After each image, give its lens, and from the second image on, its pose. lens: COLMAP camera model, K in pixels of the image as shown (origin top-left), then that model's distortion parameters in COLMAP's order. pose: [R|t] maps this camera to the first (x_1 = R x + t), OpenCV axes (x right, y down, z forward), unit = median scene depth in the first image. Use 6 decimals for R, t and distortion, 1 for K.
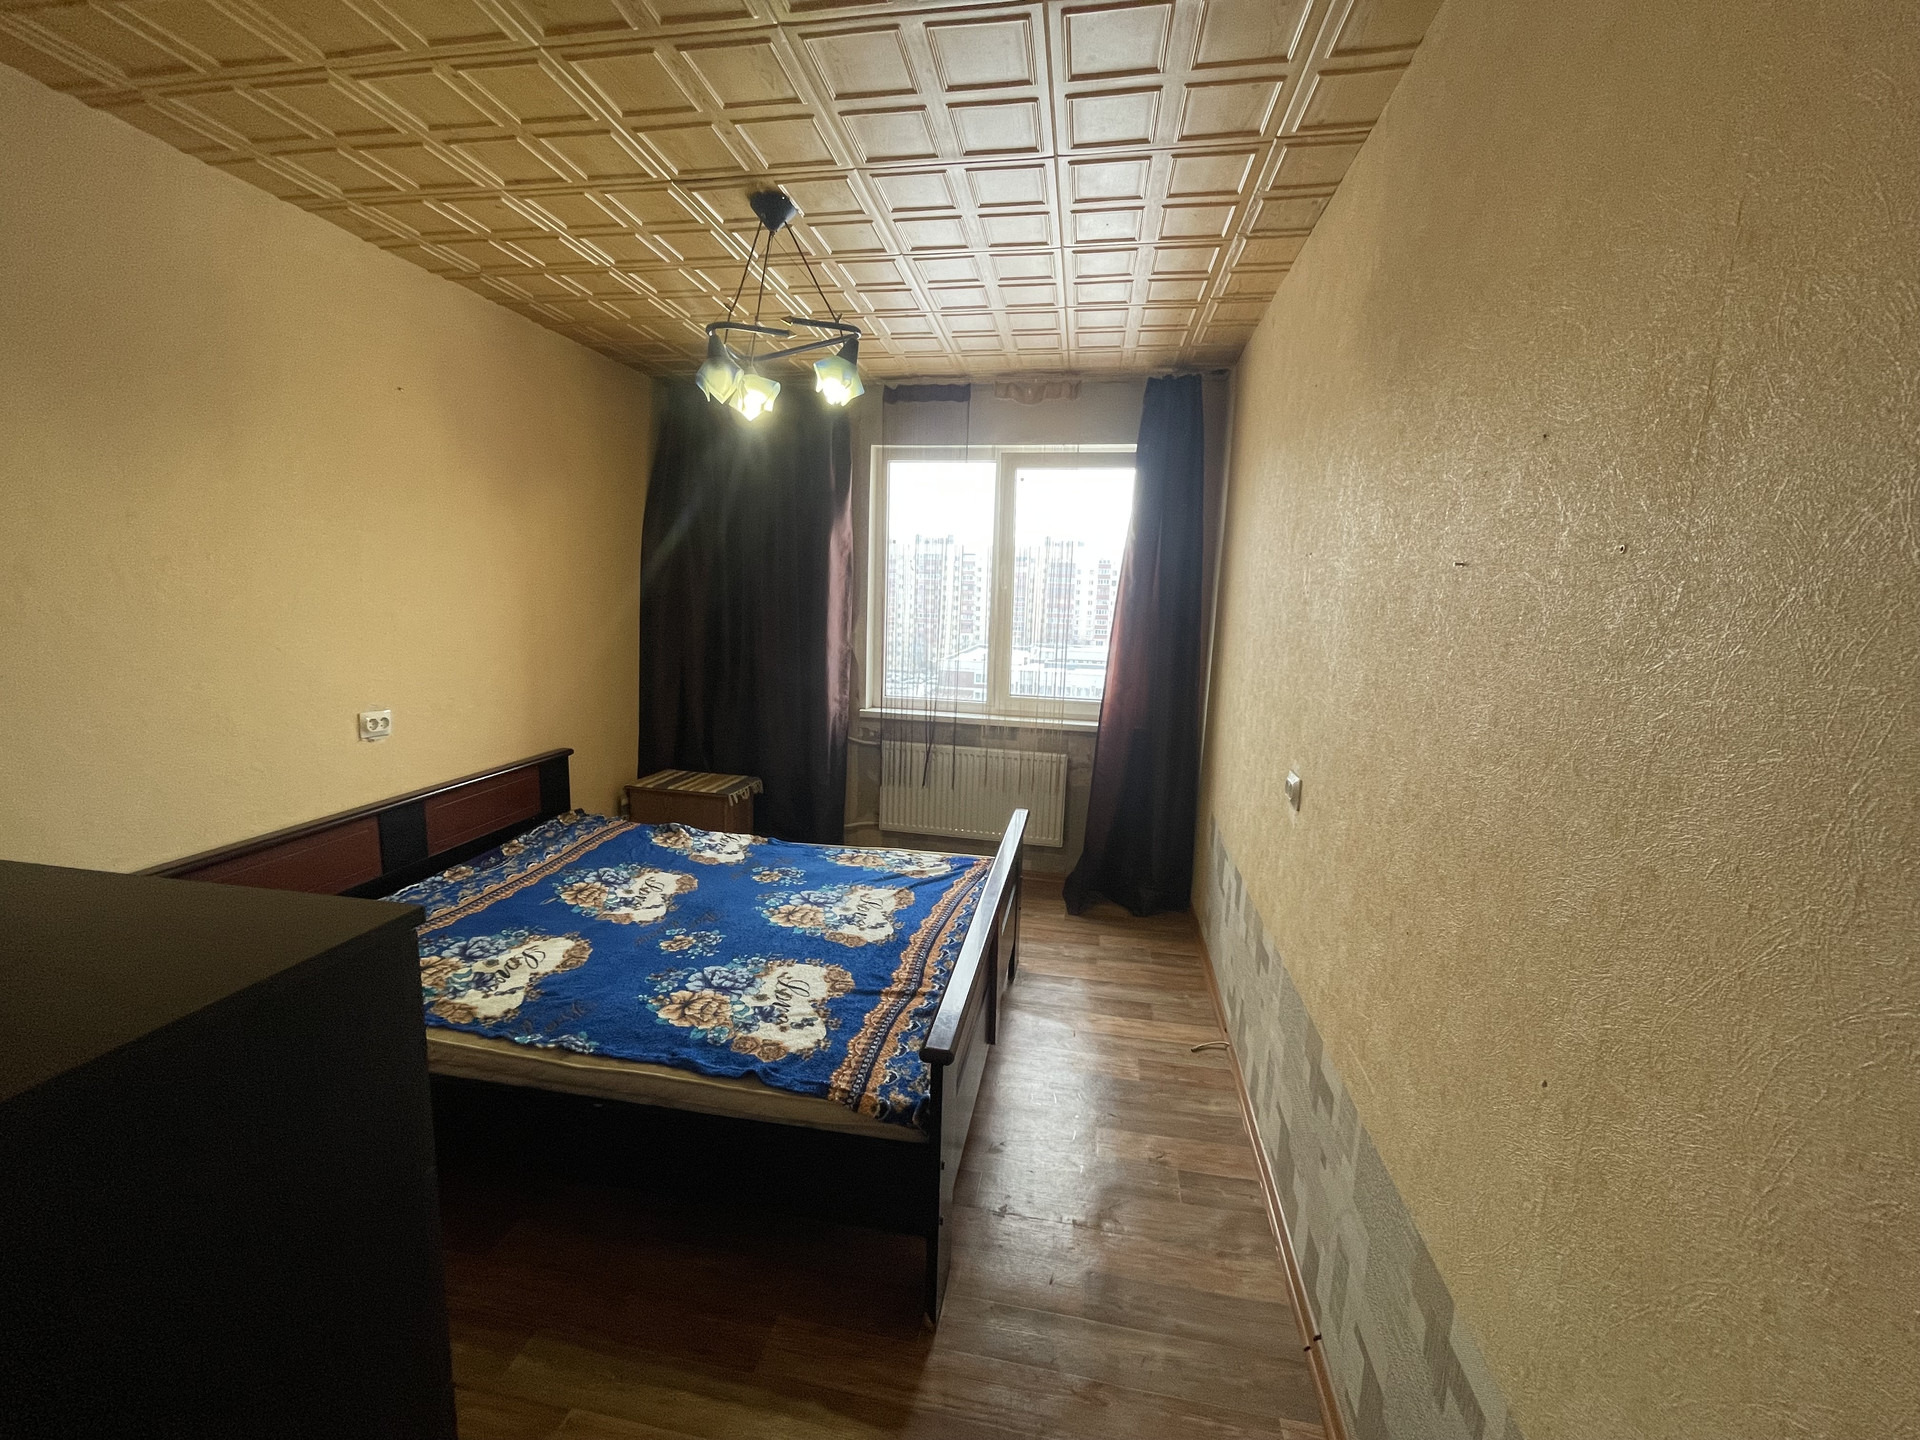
lens RADIAL K [[761.1, 0, 959.0], [0, 761.1, 711.5], [0, 0, 1]] dist [-0.002780, 0.001113]
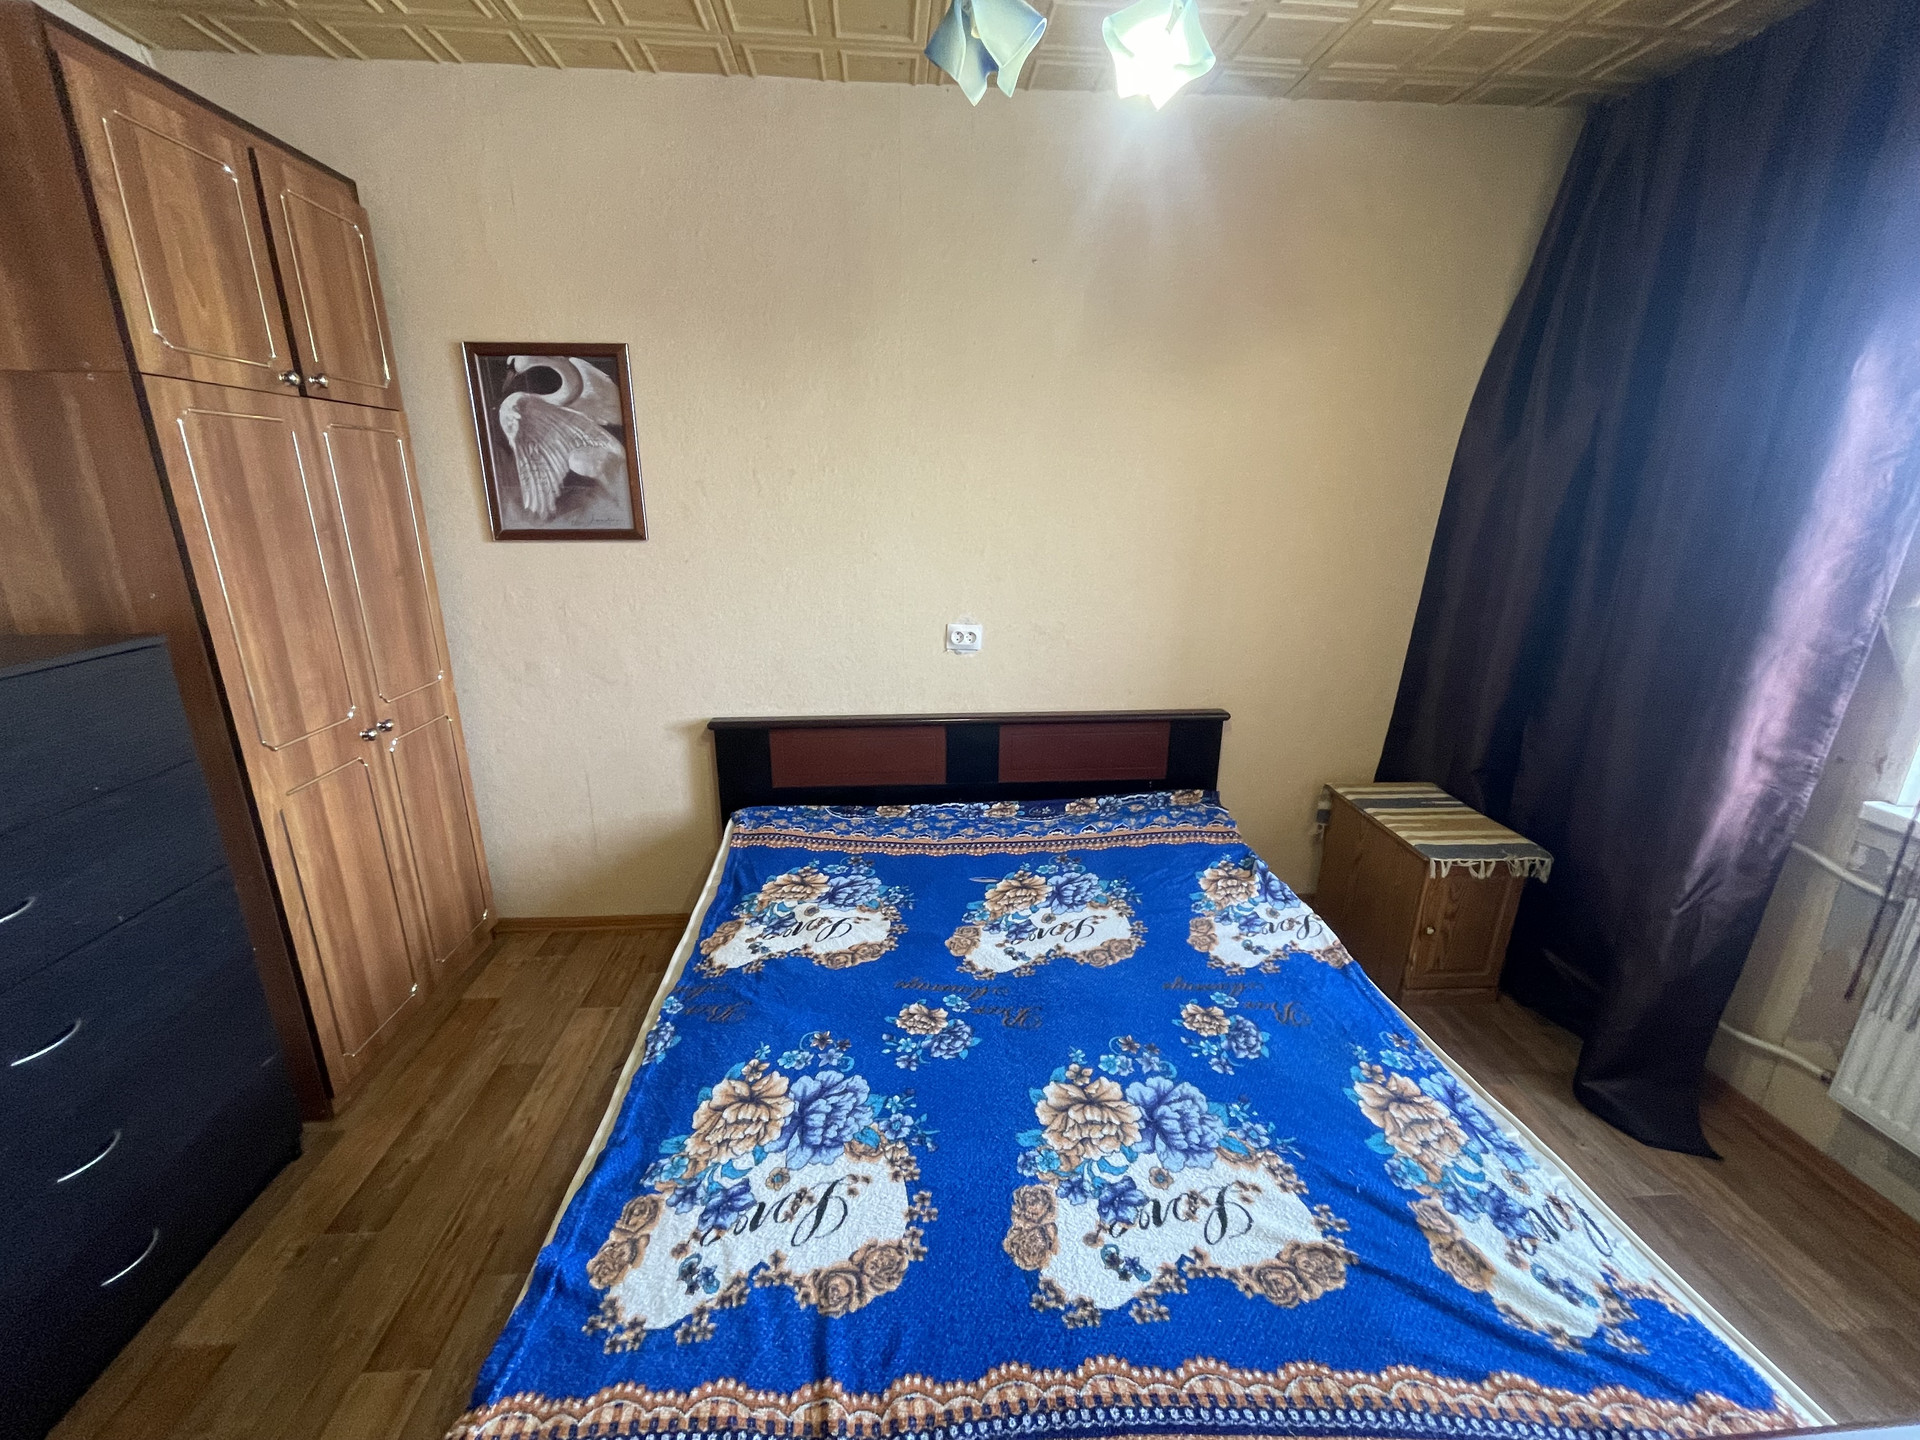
lens RADIAL K [[761.1, 0, 953.9], [0, 761.1, 741.0], [0, 0, 1]] dist [-0.002780, 0.001113]
pose [[0.242900, 0.293896, -0.924459, 0.178574], [-0.150818, 0.952853, 0.263296, -0.109556], [0.958255, 0.075470, 0.275773, 0.688585]]
